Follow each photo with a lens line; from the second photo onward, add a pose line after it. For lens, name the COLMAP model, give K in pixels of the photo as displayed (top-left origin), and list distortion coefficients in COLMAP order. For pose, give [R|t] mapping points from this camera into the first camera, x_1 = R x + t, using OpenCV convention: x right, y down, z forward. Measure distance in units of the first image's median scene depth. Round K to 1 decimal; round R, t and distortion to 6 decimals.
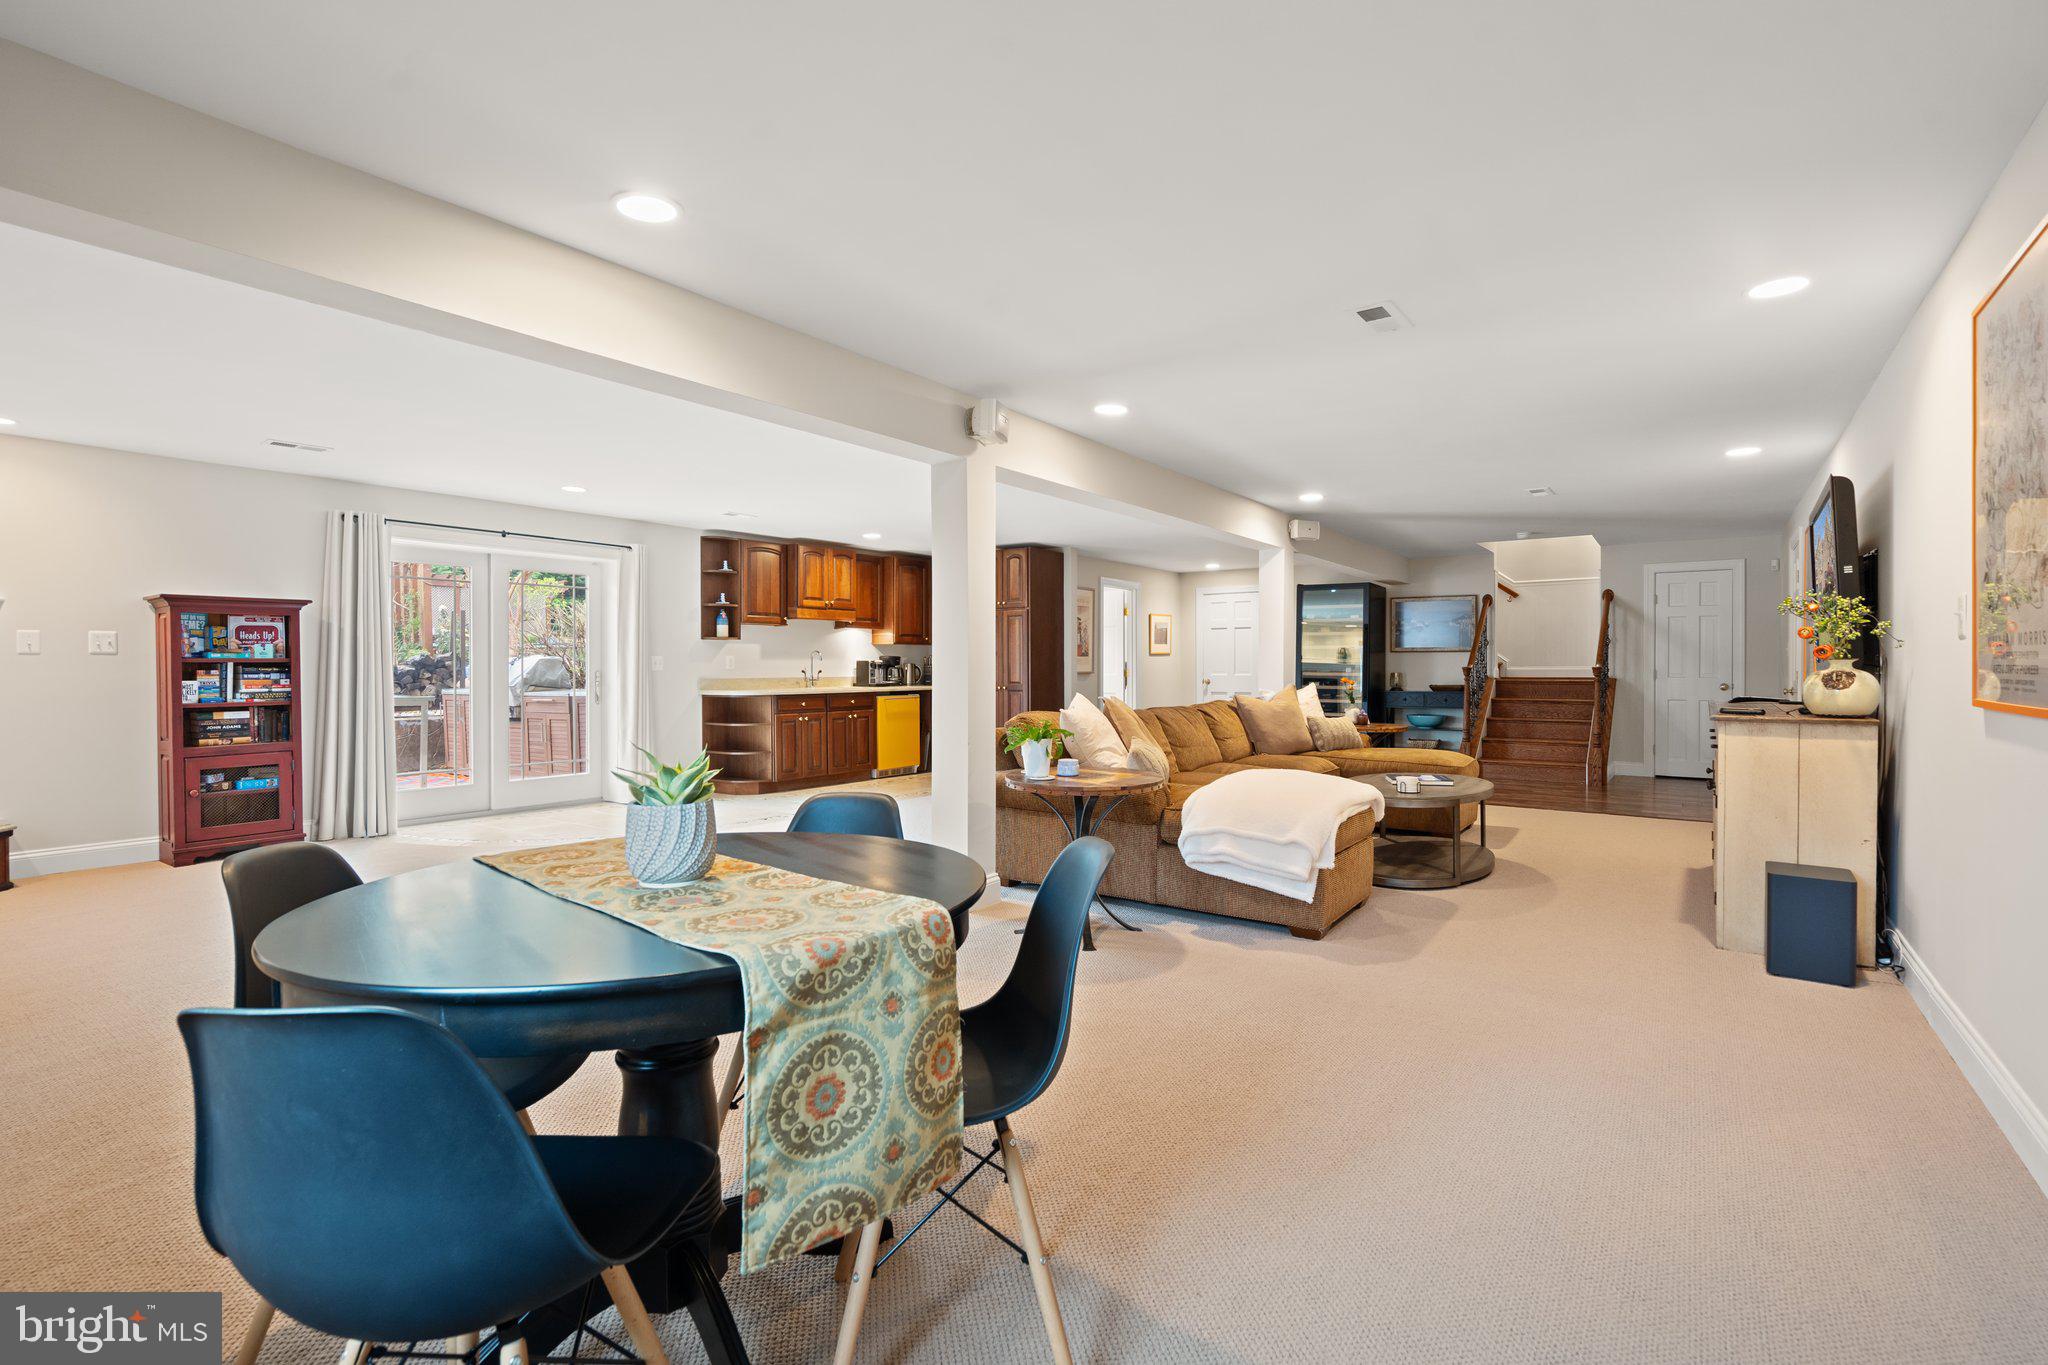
lens RADIAL K [[918.7, 0, 1012.3], [0, 918.7, 671.1], [0, 0, 1]] dist [-0.000593, 0.000019]
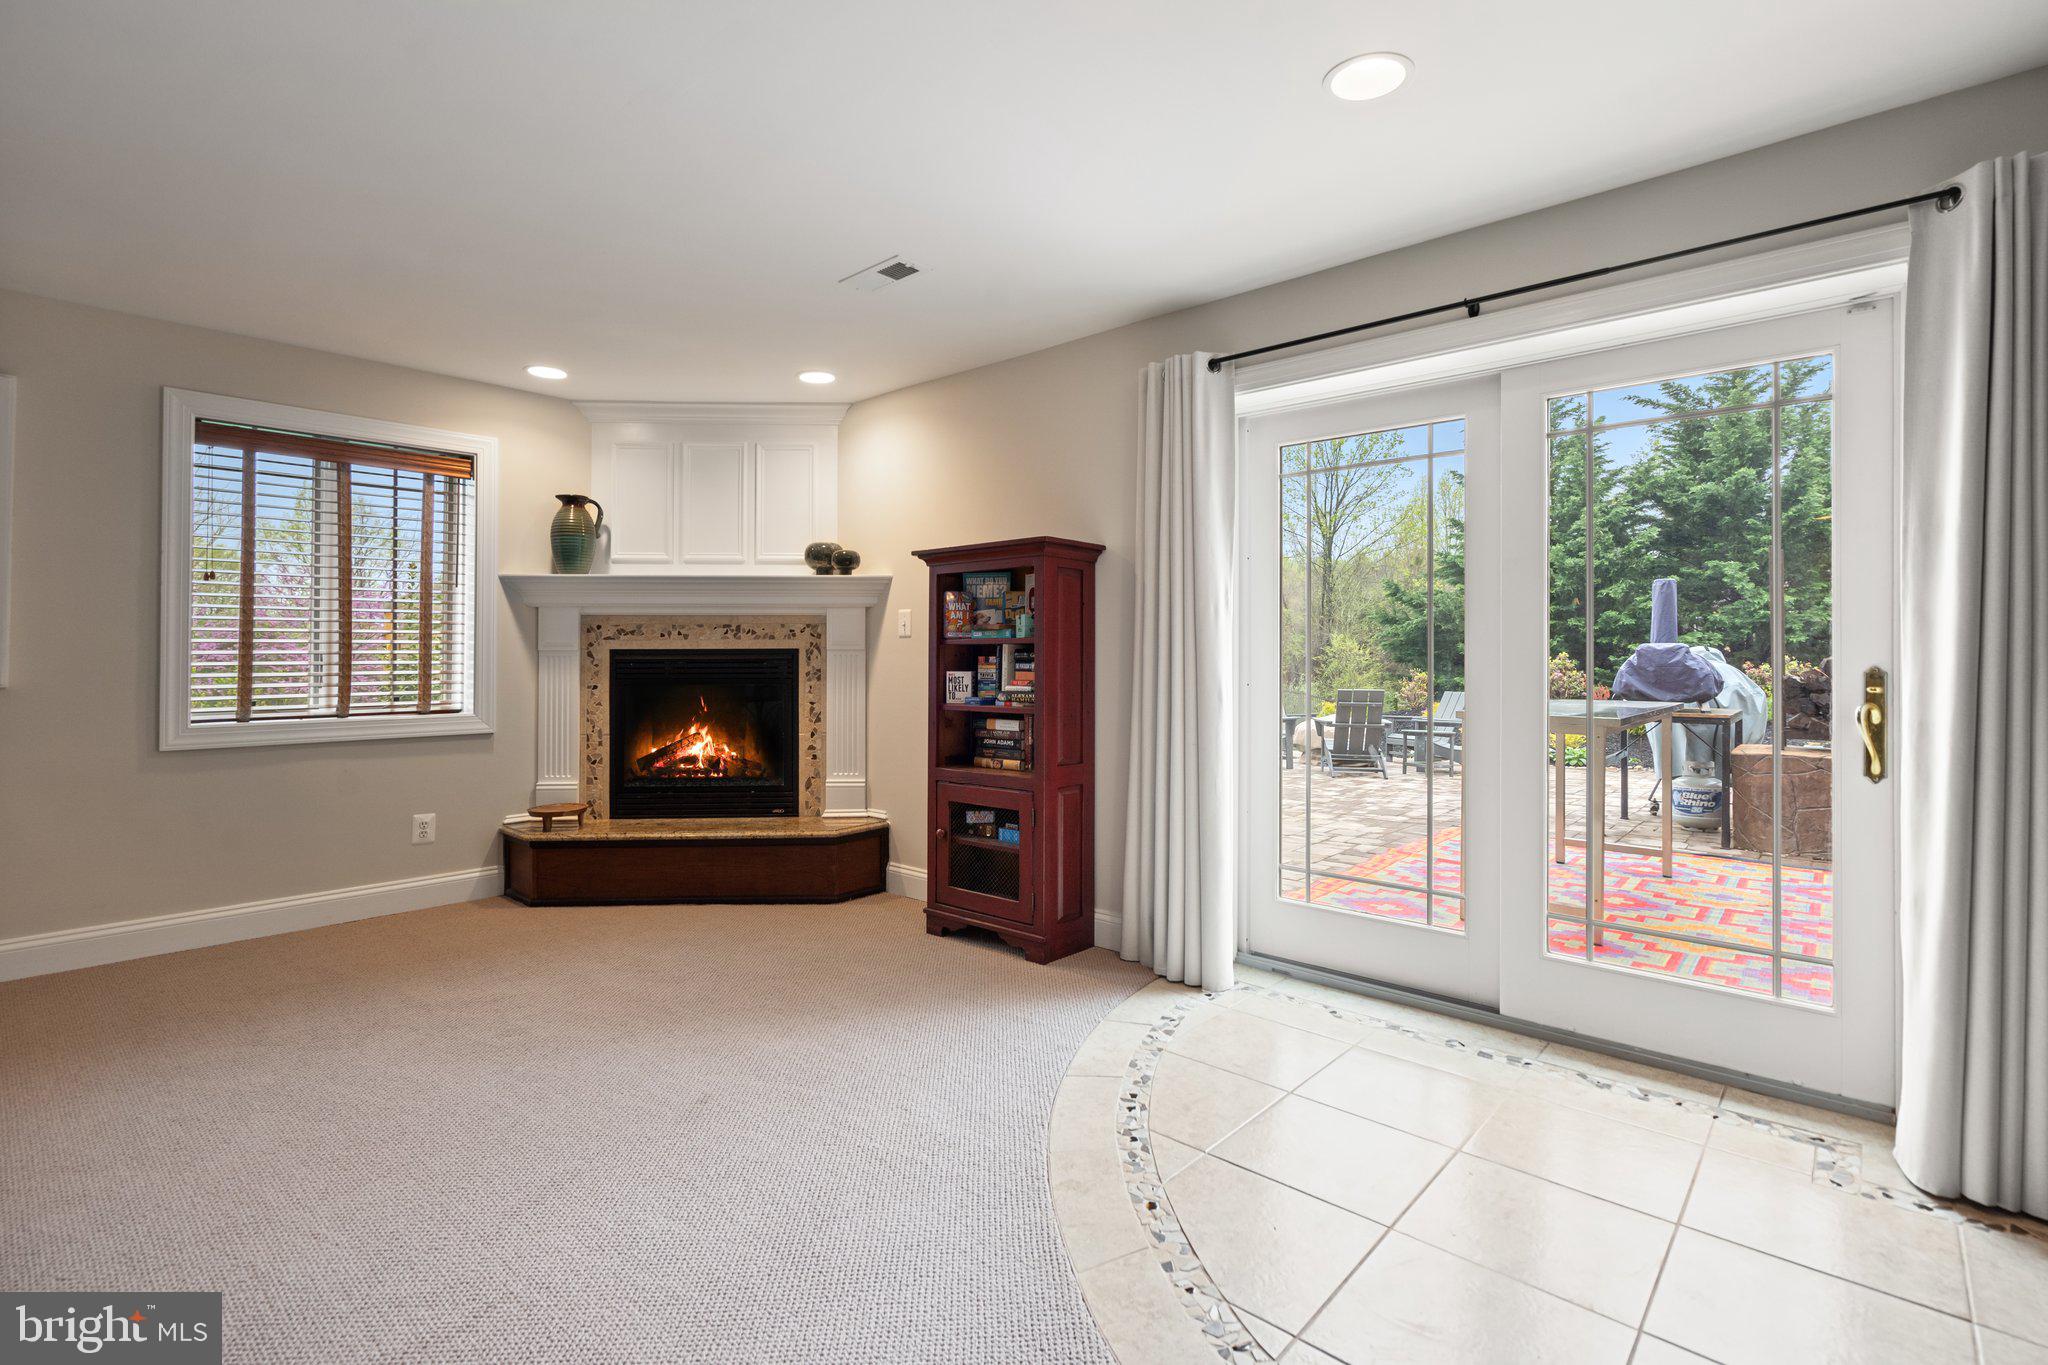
lens RADIAL K [[951.8, 0, 1014.7], [0, 951.8, 672.0], [0, 0, 1]] dist [-0.001344, -0.000306]
pose [[-0.100824, 0.017512, -0.994750, -0.102222], [-0.008825, 0.999790, 0.018495, -0.001692], [0.994865, 0.010643, -0.100649, 0.636835]]
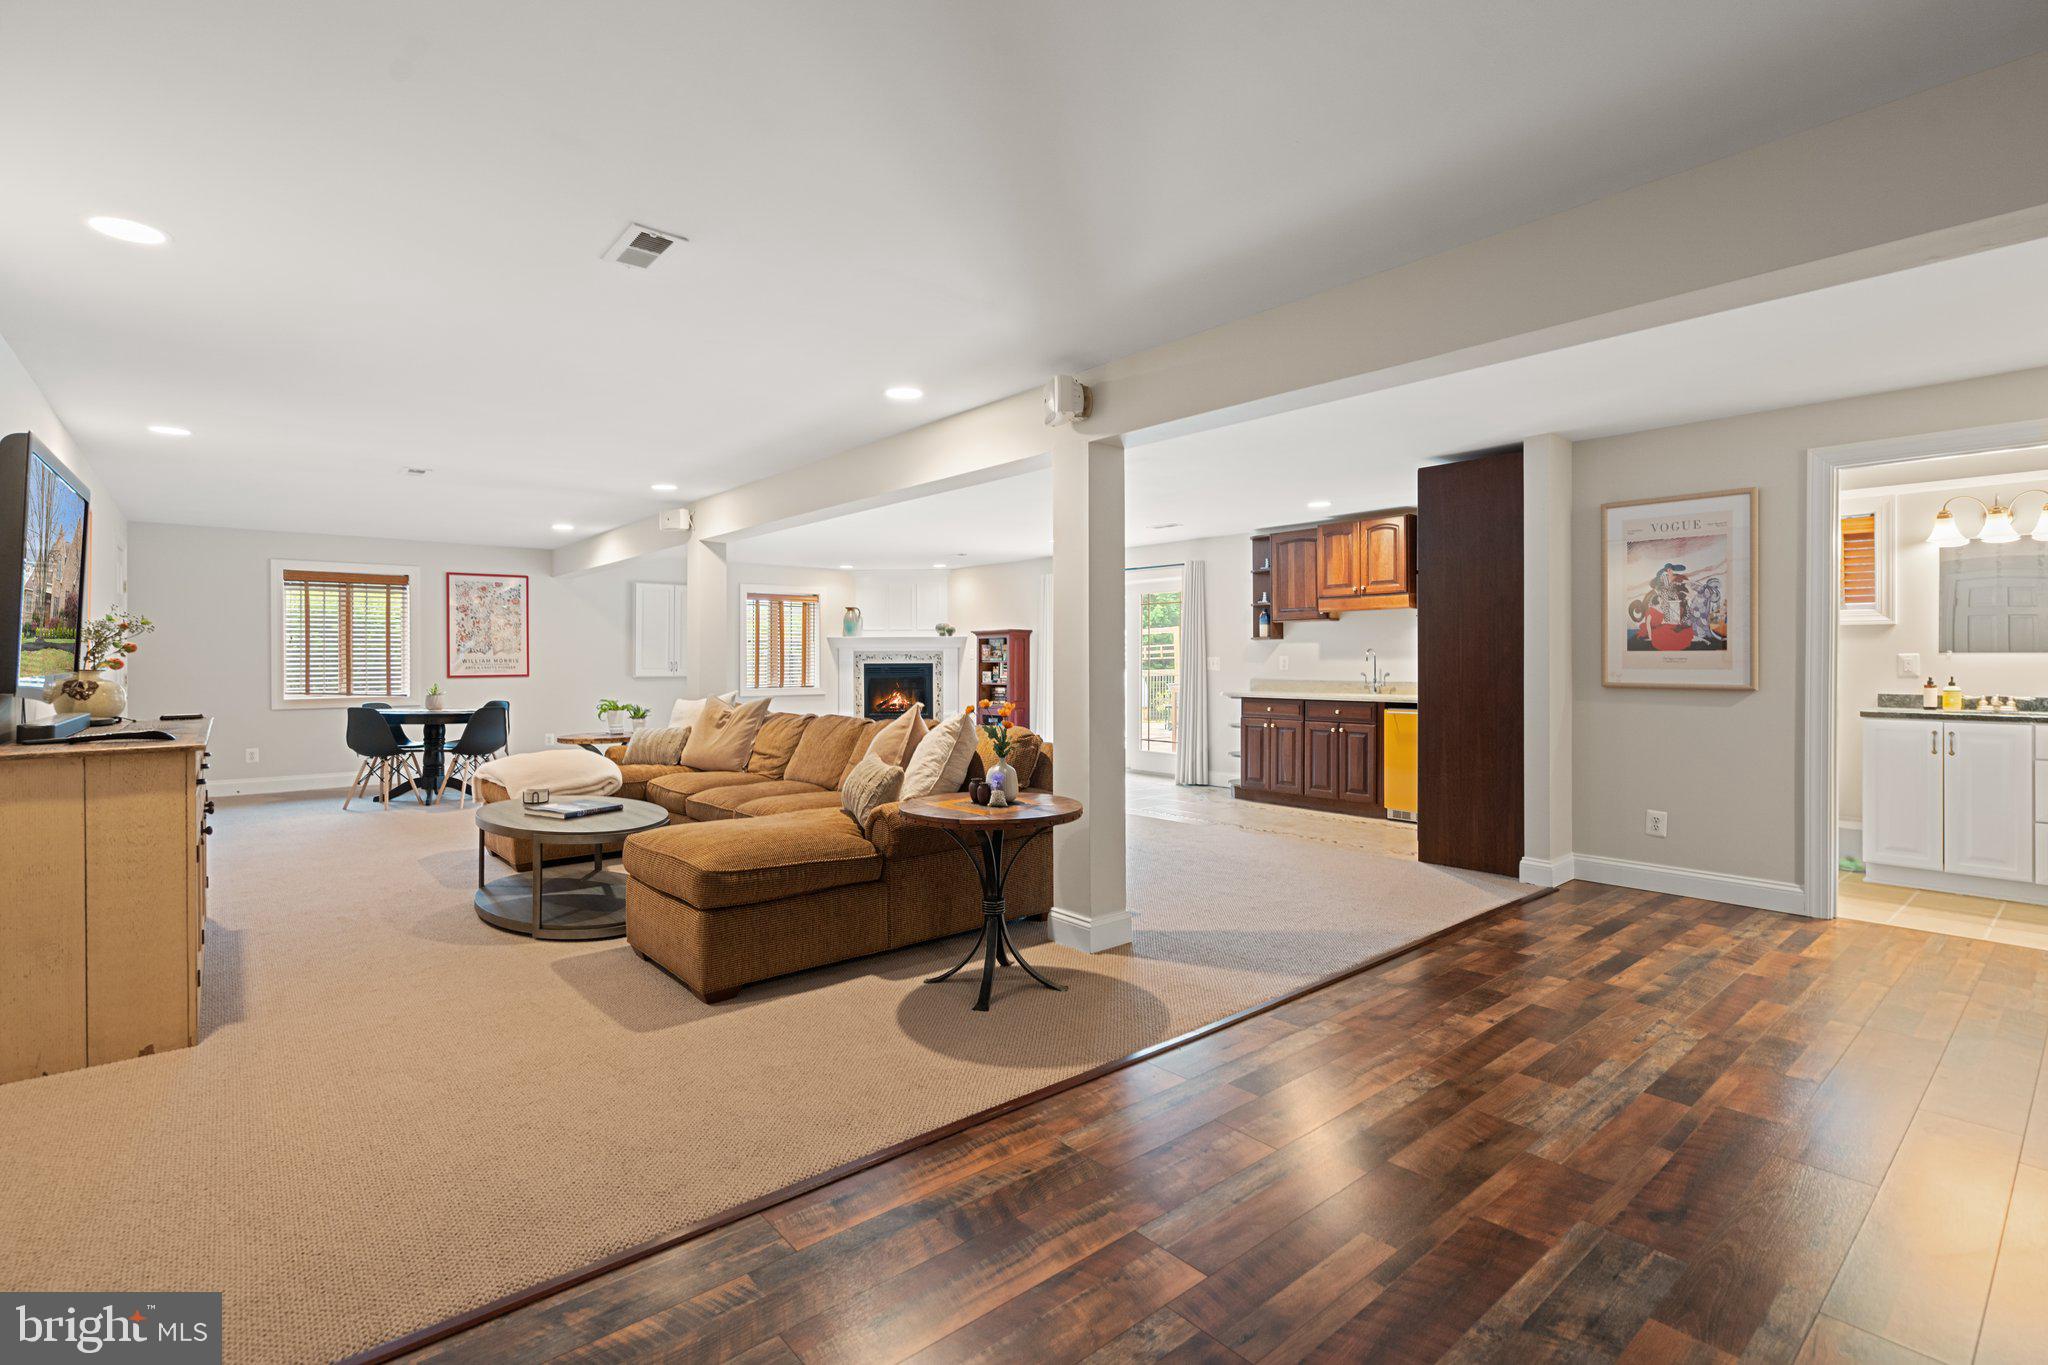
lens RADIAL K [[948.6, 0, 1021.2], [0, 948.6, 649.3], [0, 0, 1]] dist [0.000135, 0.000225]
pose [[-0.223285, -0.009292, -0.974709, 0.669137], [-0.004149, 0.999955, -0.008582, -0.012796], [0.974744, 0.002128, -0.223314, 0.887271]]
